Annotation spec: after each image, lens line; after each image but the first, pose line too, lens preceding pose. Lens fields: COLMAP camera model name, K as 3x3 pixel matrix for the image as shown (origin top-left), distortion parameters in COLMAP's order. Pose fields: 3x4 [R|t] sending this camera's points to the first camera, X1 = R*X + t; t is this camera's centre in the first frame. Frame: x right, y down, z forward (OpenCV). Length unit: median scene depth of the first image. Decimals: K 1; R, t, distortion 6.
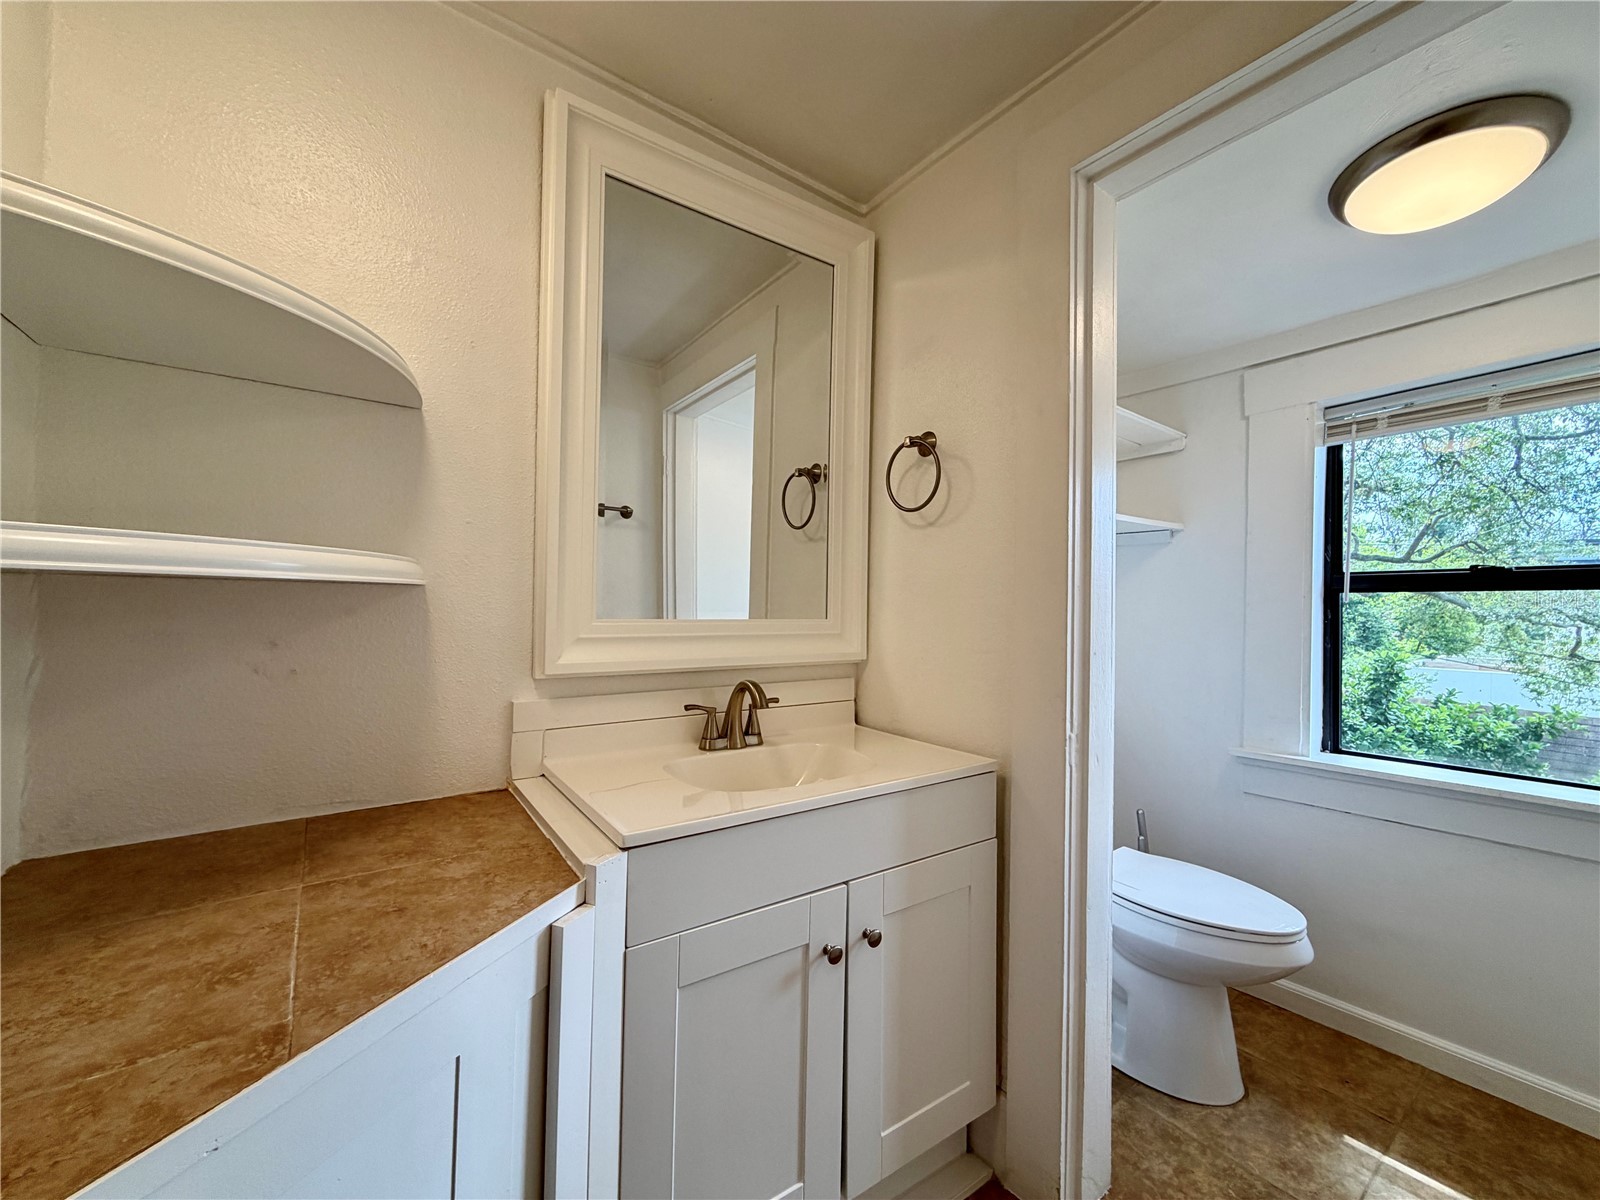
lens RADIAL K [[637.5, 0, 800.3], [0, 637.5, 603.3], [0, 0, 1]] dist [-0.001194, 0.000340]
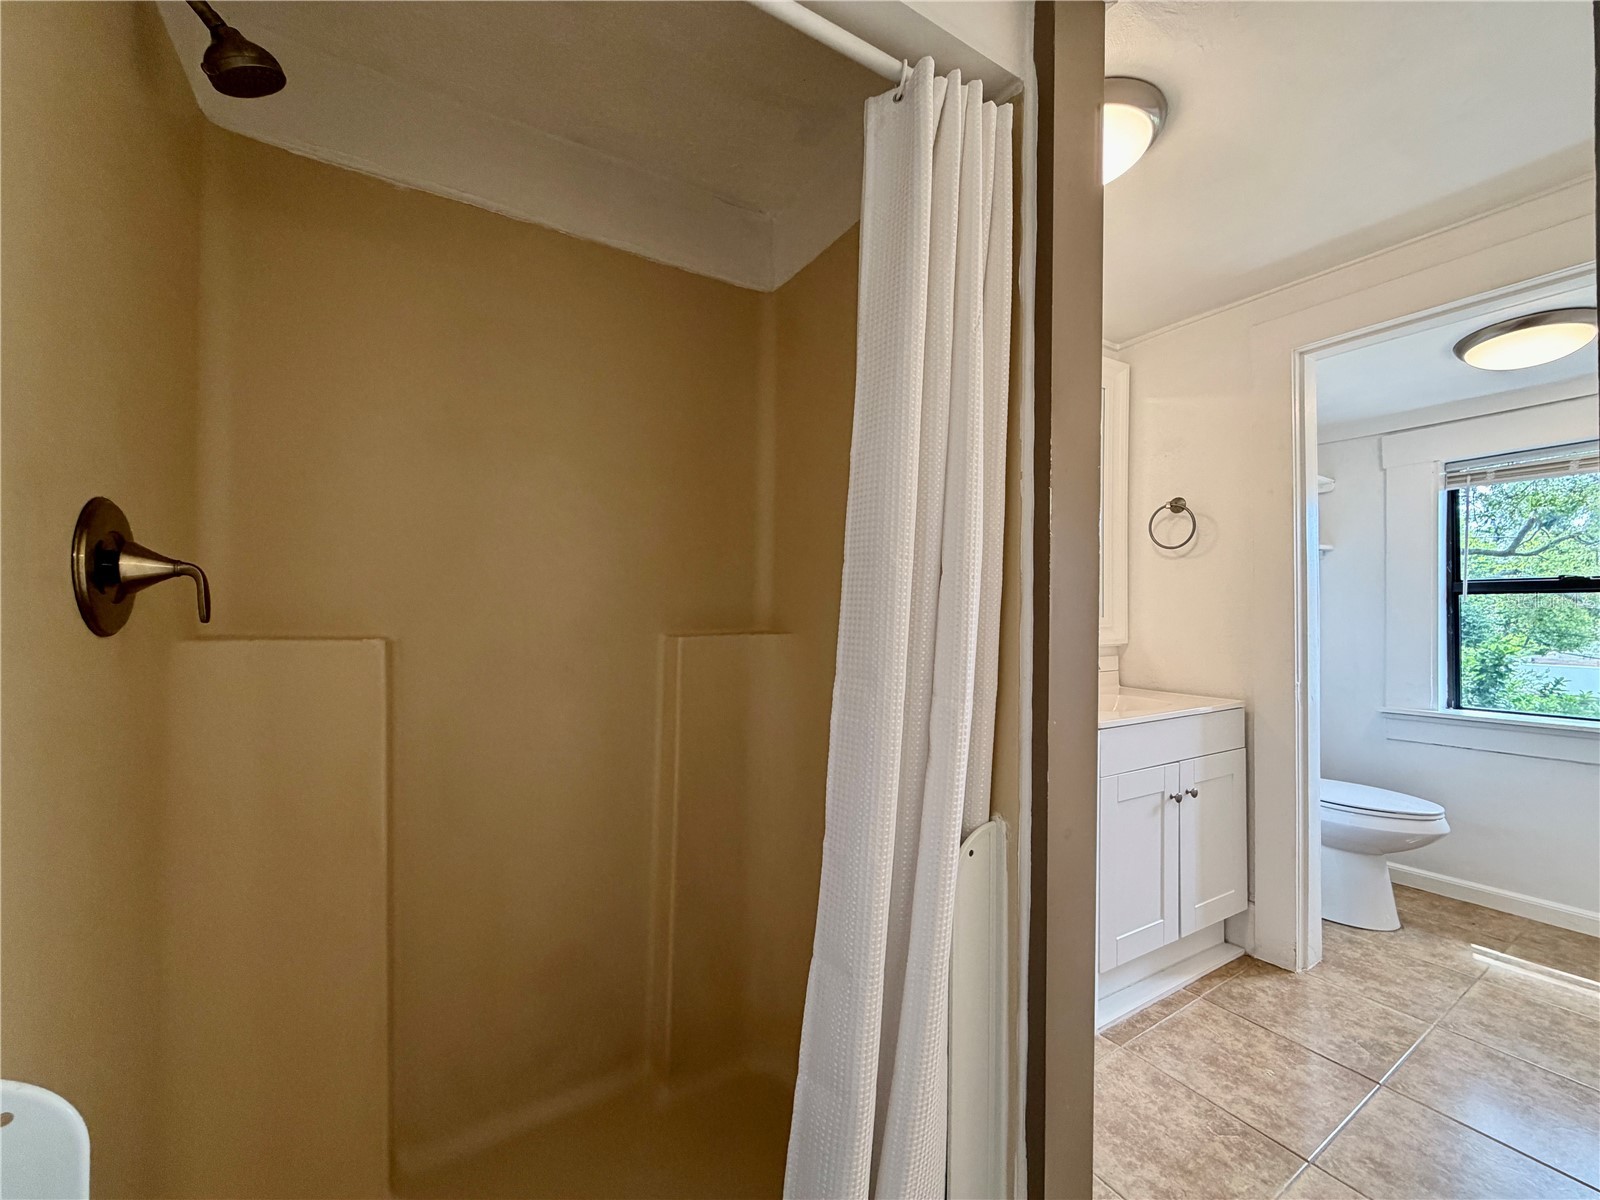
lens RADIAL K [[637.5, 0, 798.1], [0, 637.5, 603.1], [0, 0, 1]] dist [-0.001194, 0.000340]
pose [[0.996586, -0.013613, -0.081431, -0.504160], [0.013360, 0.999904, -0.003655, -0.012672], [0.081473, 0.002554, 0.996672, -0.531312]]
